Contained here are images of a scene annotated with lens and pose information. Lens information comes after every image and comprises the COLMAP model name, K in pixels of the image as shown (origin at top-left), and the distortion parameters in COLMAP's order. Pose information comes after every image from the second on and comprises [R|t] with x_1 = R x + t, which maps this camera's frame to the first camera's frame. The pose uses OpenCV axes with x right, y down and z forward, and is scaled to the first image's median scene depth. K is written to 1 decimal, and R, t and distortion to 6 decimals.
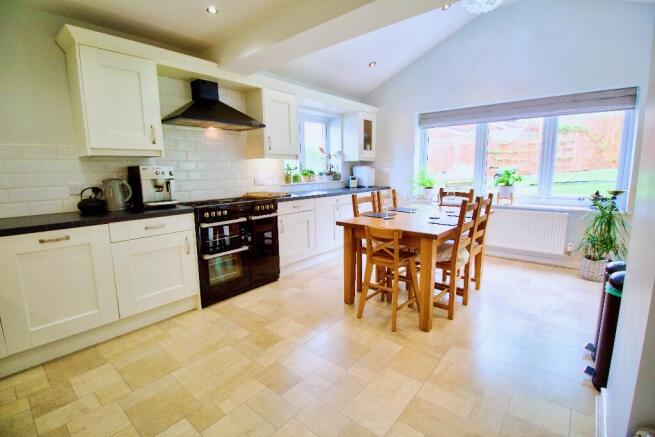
lens RADIAL K [[305.4, 0, 325.9], [0, 305.4, 215.6], [0, 0, 1]] dist [-0.007488, -0.001440]
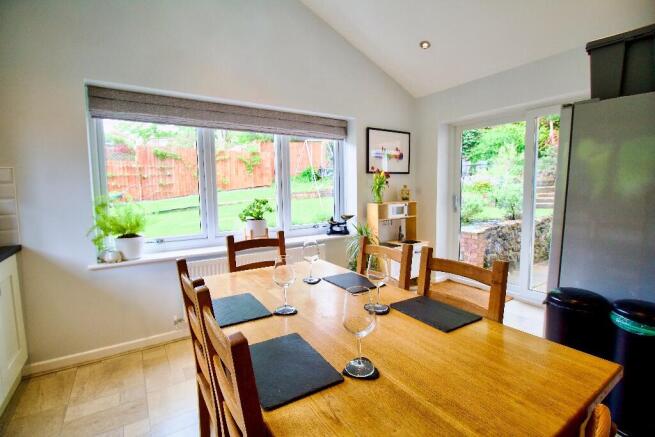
lens RADIAL K [[305.4, 0, 329.3], [0, 305.4, 215.1], [0, 0, 1]] dist [-0.007488, -0.001440]
pose [[0.281467, -0.073290, 0.956768, -0.057326], [0.155319, 0.987410, 0.029945, -0.101398], [-0.946917, 0.140175, 0.289307, 0.612359]]
